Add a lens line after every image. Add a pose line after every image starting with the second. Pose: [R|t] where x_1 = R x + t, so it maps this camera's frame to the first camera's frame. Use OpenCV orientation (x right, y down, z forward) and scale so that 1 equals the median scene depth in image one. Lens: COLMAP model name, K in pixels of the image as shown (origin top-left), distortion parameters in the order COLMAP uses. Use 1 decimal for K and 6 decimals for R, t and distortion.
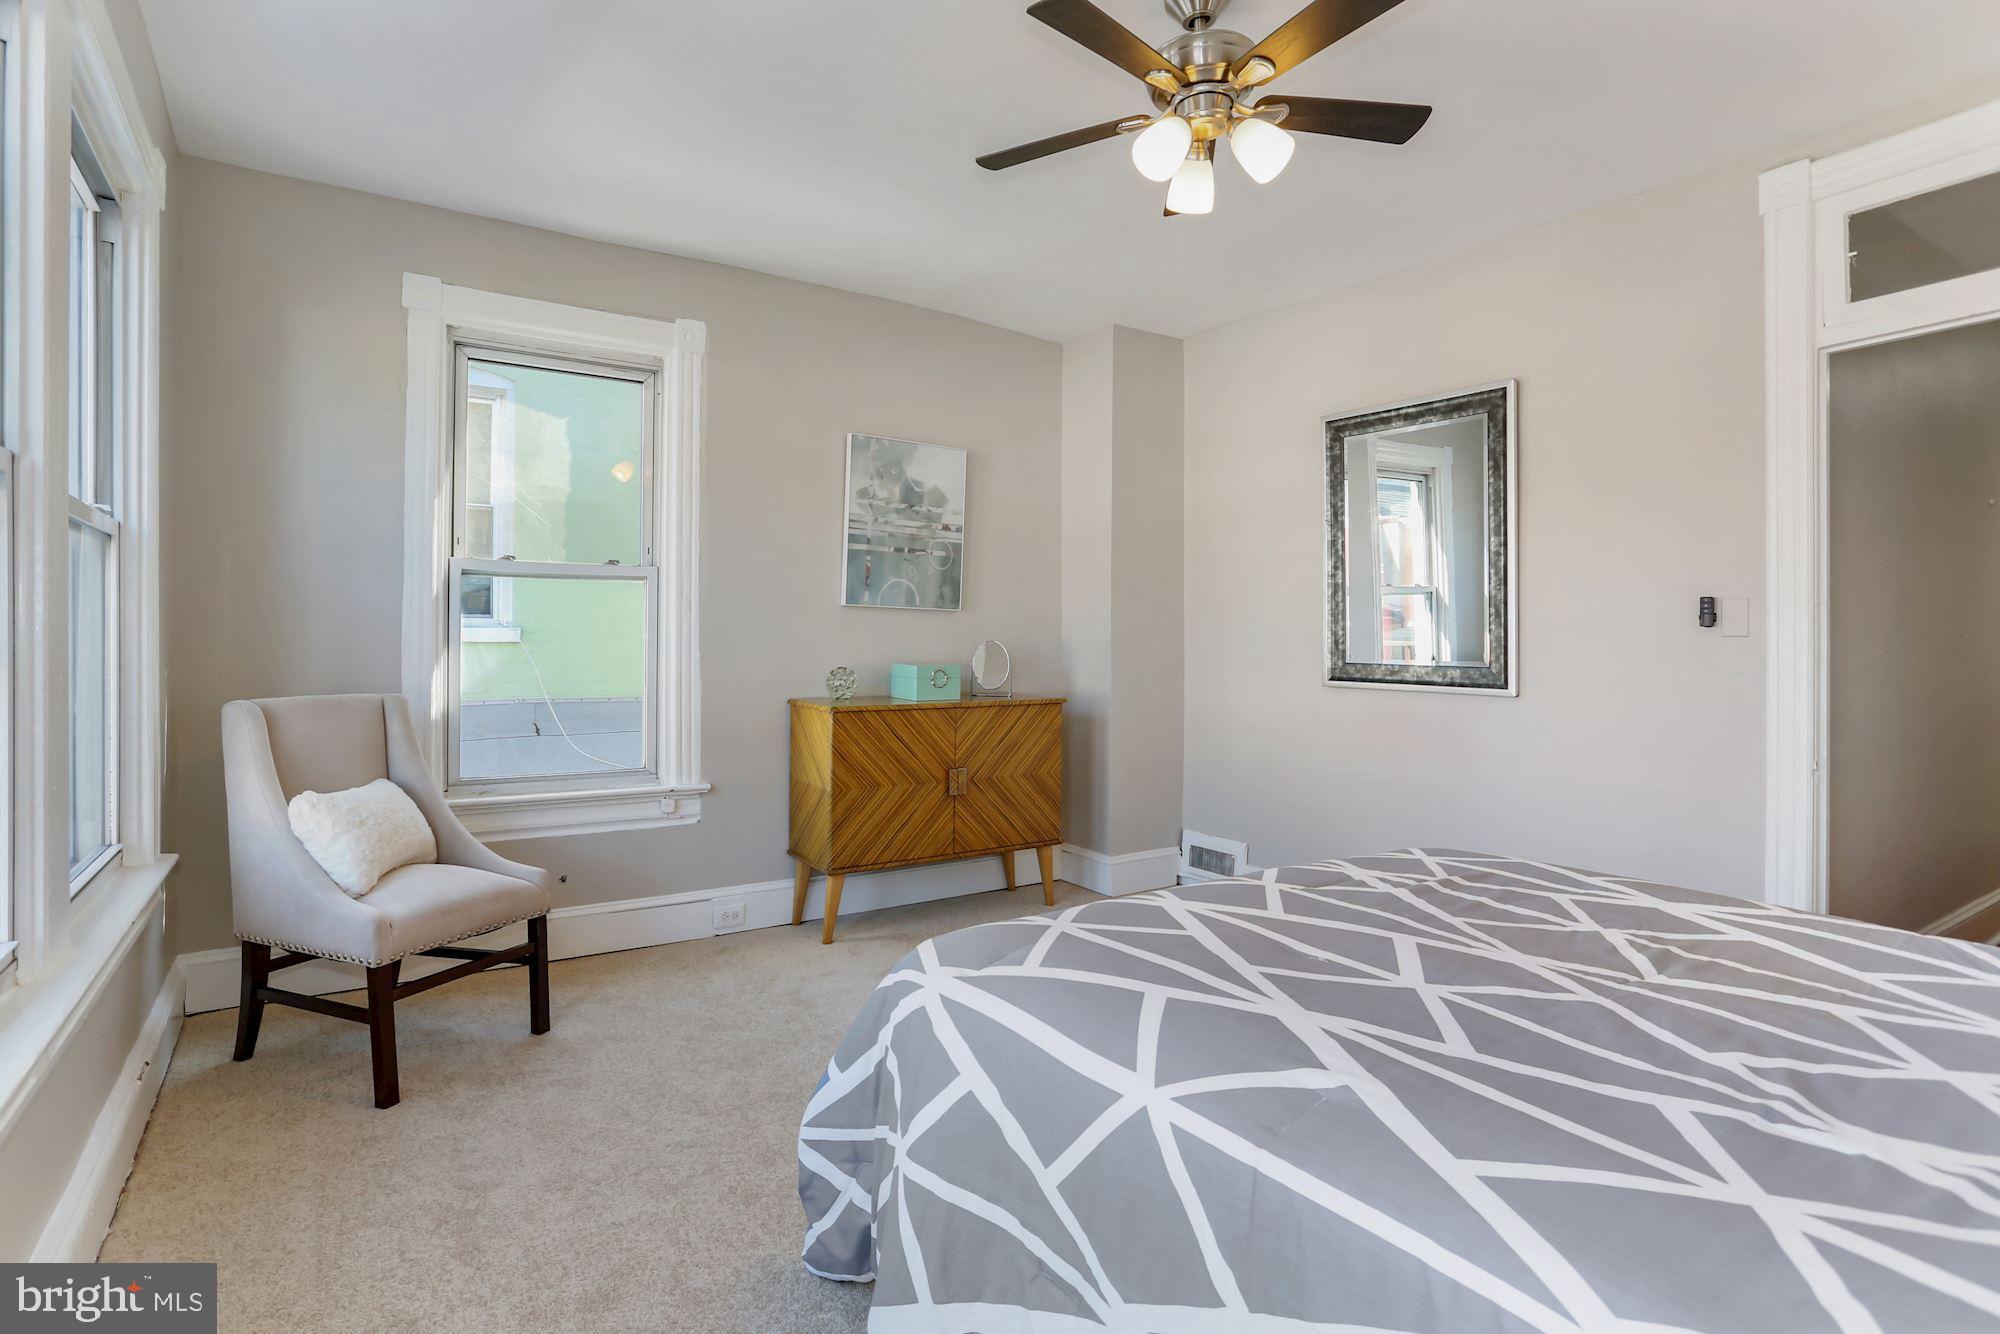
lens RADIAL K [[1014.1, 0, 1007.1], [0, 1014.1, 650.5], [0, 0, 1]] dist [0.000139, 0.000924]
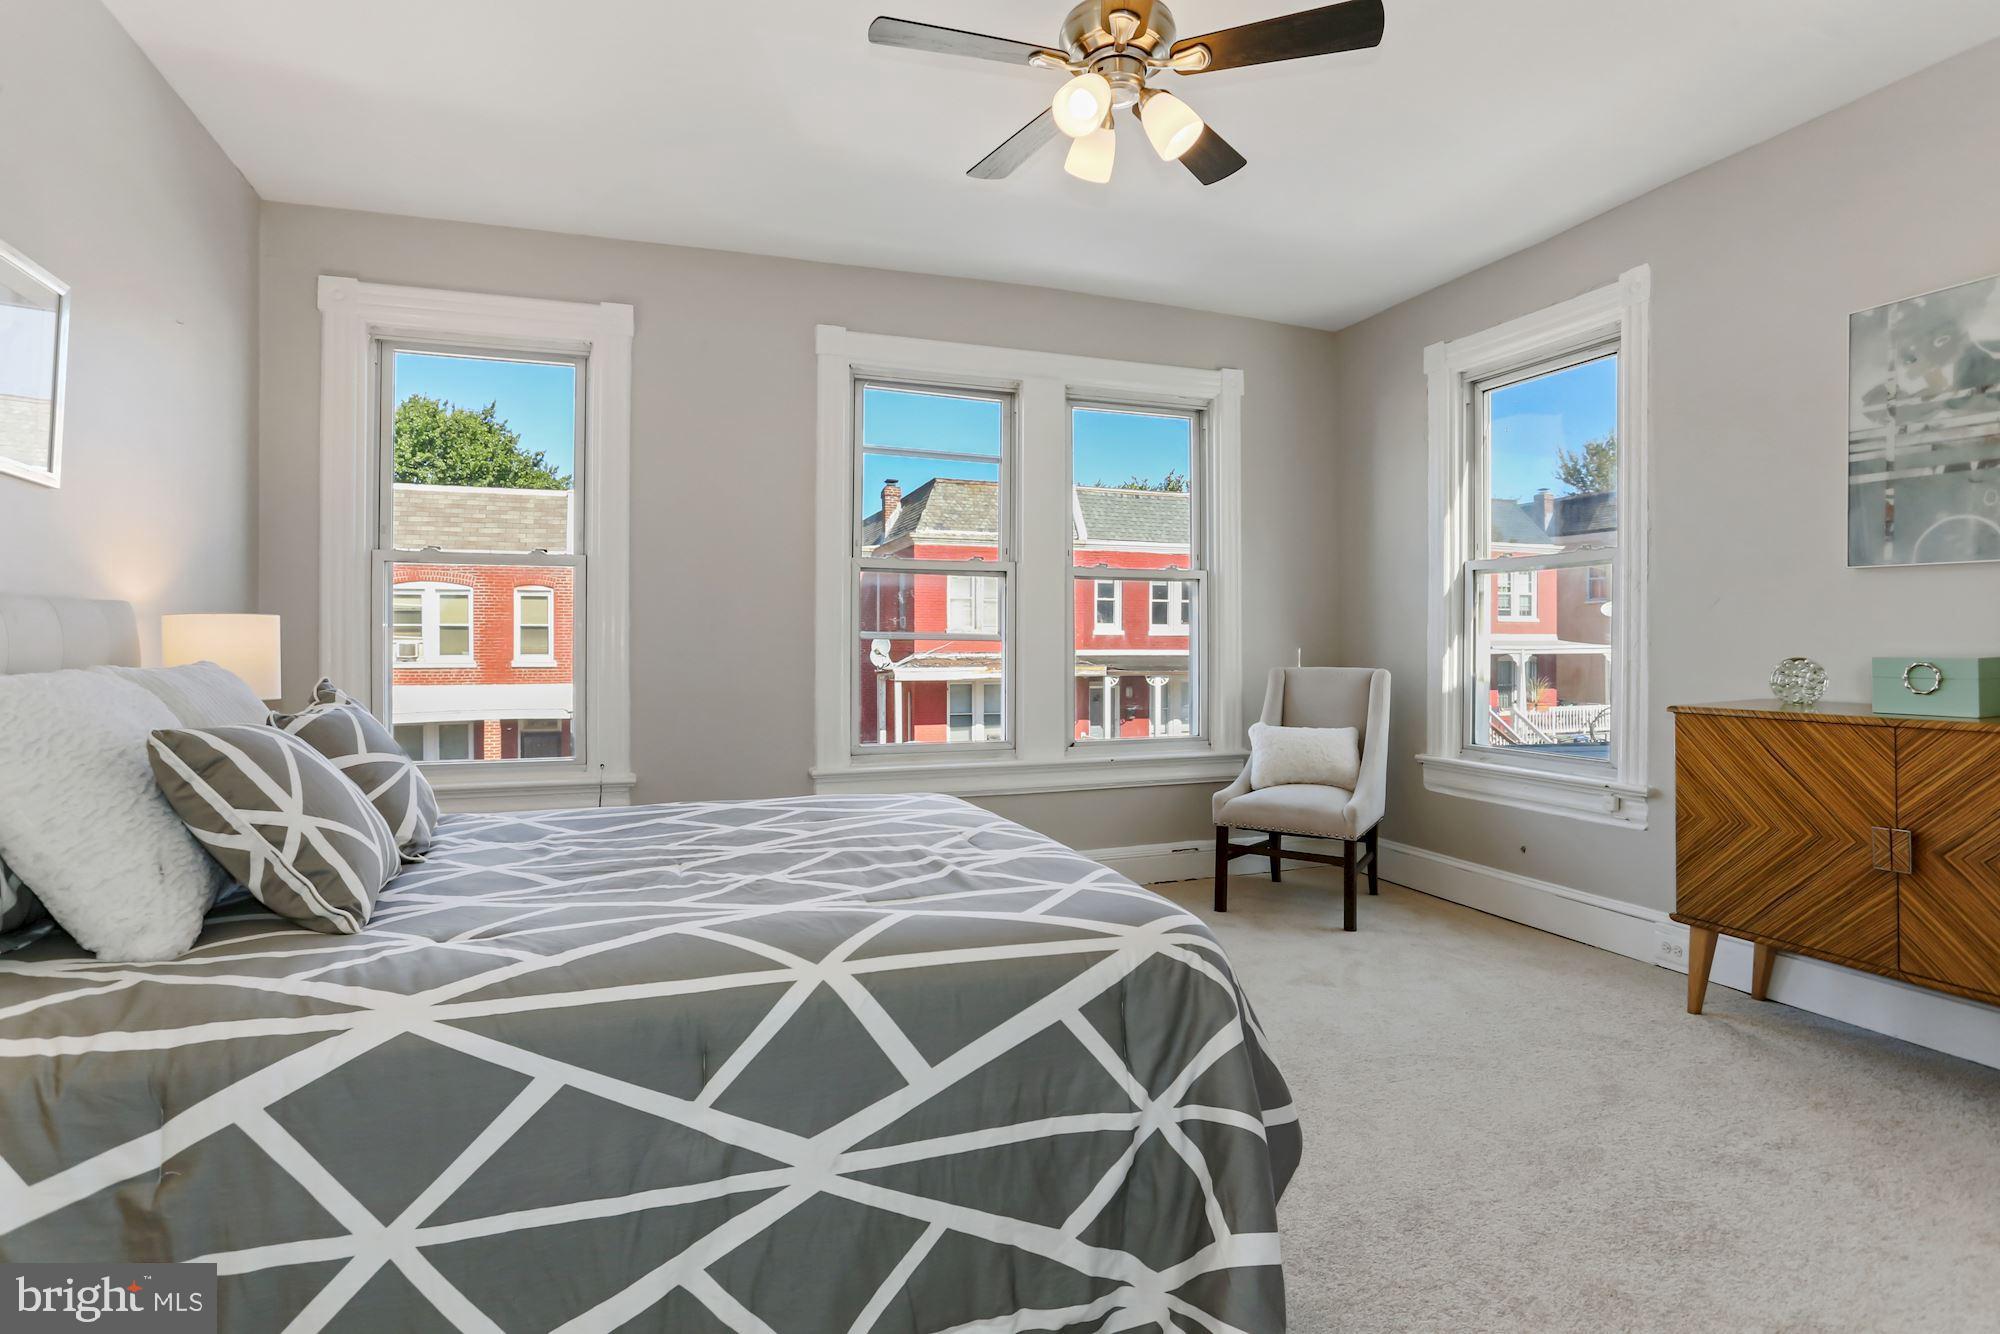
lens RADIAL K [[1014.1, 0, 1000.4], [0, 1014.1, 656.6], [0, 0, 1]] dist [0.000139, 0.000924]
pose [[-0.218583, 0.006305, -0.975798, 0.647717], [-0.007592, 0.999938, 0.008162, 0.013996], [0.975789, 0.009192, -0.218521, 0.610297]]
